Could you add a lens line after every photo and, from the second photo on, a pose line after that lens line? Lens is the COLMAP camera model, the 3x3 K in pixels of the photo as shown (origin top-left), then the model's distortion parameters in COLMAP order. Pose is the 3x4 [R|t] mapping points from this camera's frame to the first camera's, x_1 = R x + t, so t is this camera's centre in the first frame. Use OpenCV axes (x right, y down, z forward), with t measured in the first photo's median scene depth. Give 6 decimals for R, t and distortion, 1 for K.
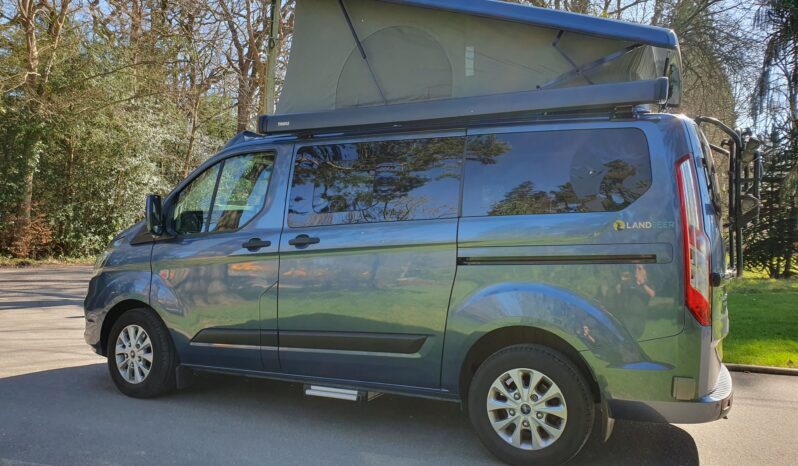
lens RADIAL K [[594.7, 0, 399.0], [0, 594.7, 233.0], [0, 0, 1]] dist [0.054364, -0.071366]
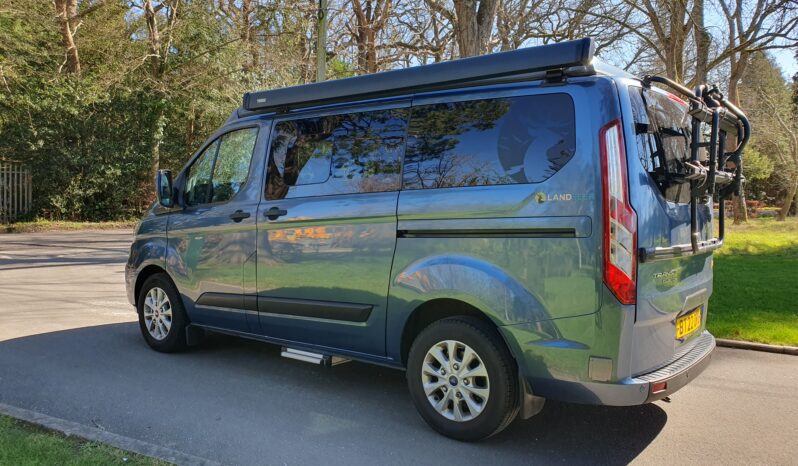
lens RADIAL K [[594.7, 0, 399.0], [0, 594.7, 233.0], [0, 0, 1]] dist [0.054364, -0.071366]
pose [[0.977169, 0.001461, -0.212459, 0.288359], [0.012684, 0.997791, 0.065202, -0.017922], [0.212085, -0.066408, 0.974992, 0.015837]]
